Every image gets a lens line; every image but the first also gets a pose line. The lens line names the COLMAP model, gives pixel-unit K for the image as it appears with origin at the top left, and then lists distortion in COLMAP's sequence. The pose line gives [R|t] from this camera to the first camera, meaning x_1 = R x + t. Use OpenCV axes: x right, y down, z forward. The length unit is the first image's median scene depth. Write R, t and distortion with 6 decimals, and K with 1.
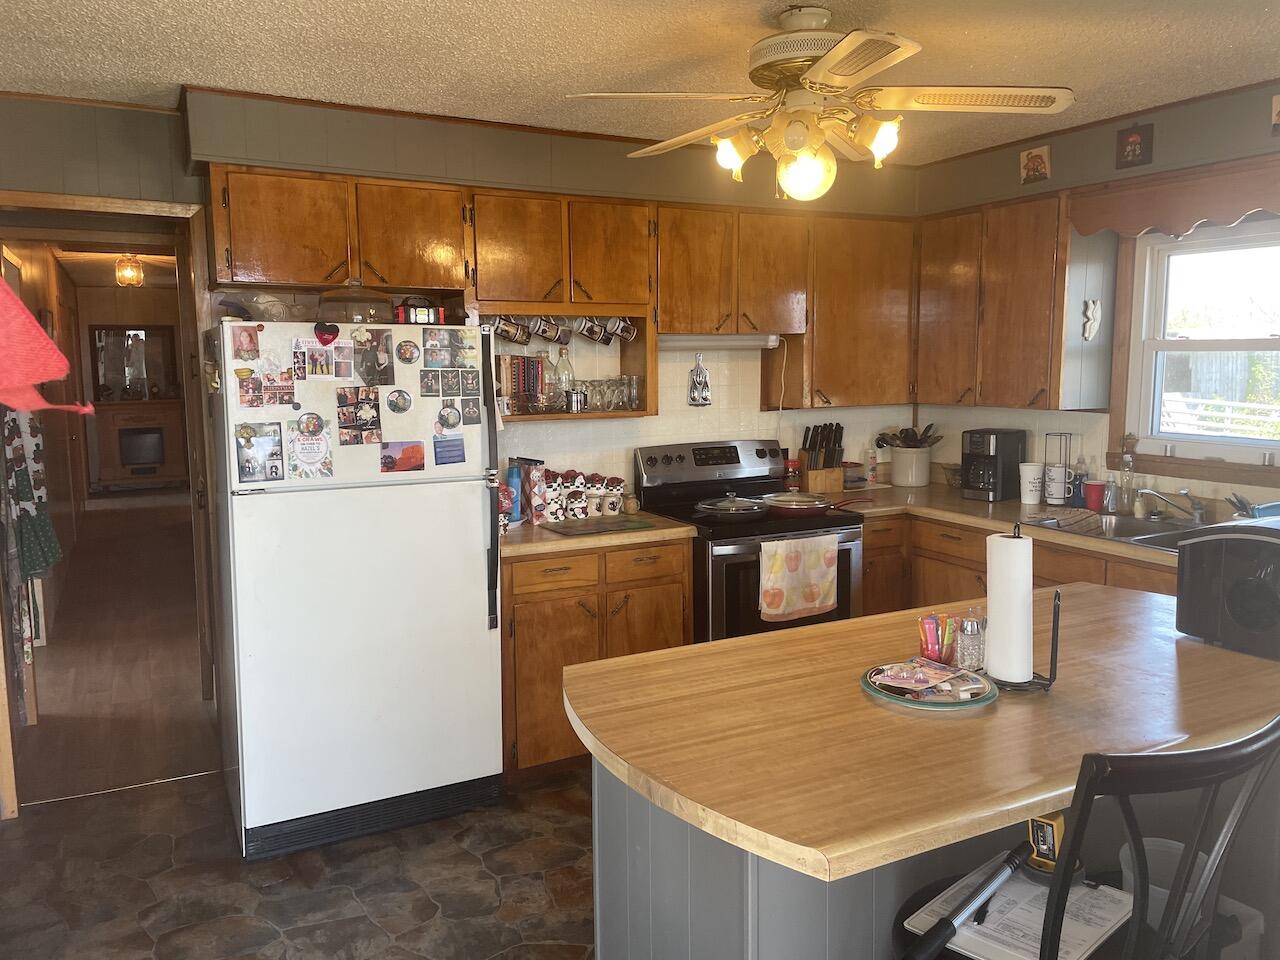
lens RADIAL K [[968.9, 0, 645.7], [0, 968.9, 471.1], [0, 0, 1]] dist [0.106380, -0.148772]
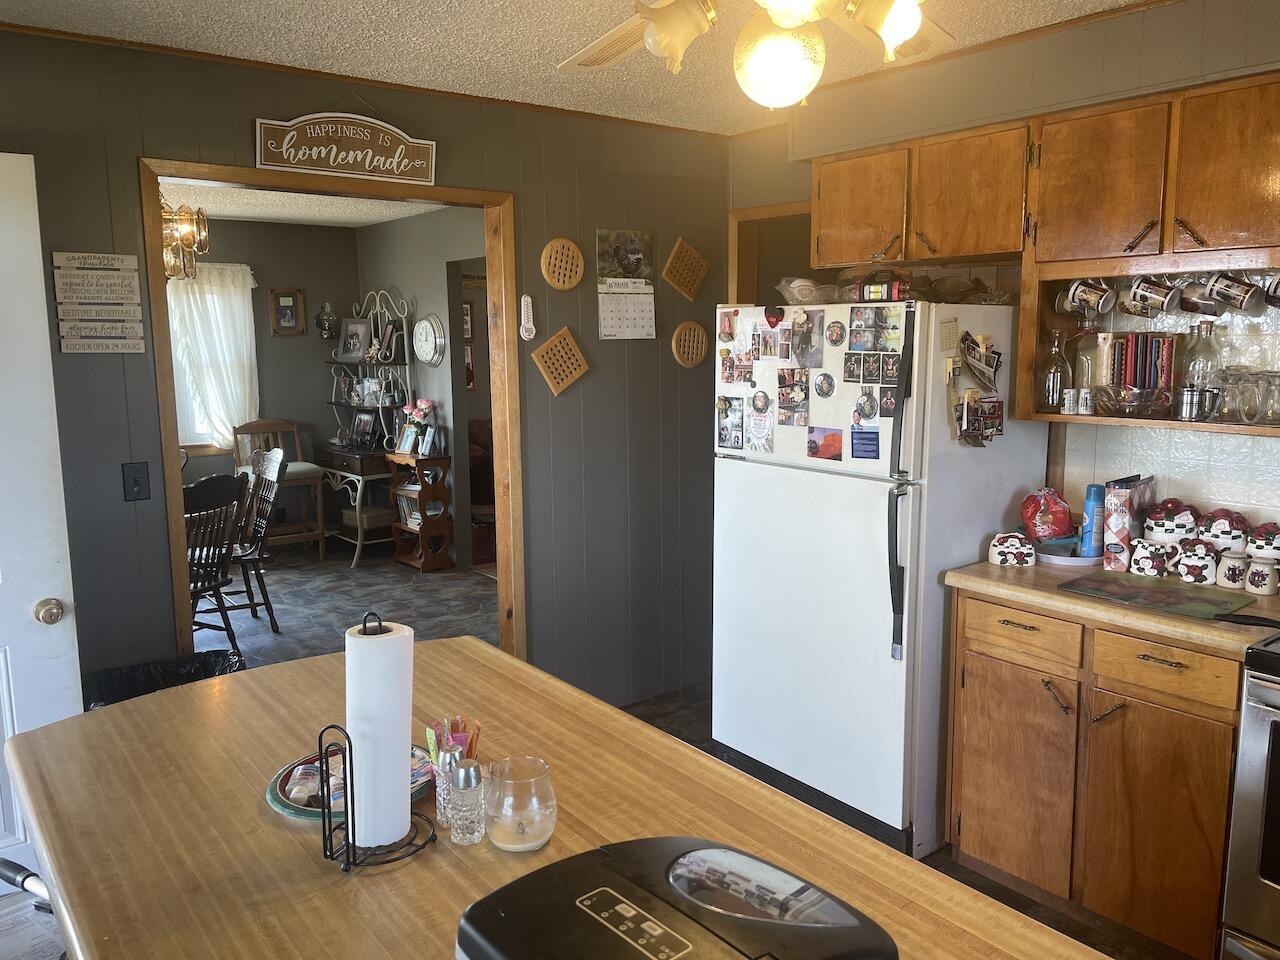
lens RADIAL K [[968.9, 0, 645.7], [0, 968.9, 471.1], [0, 0, 1]] dist [0.106380, -0.148772]
pose [[0.175525, 0.145534, -0.973659, 0.659094], [-0.105934, 0.986063, 0.128291, -0.092950], [0.978759, 0.080626, 0.188496, 0.659263]]
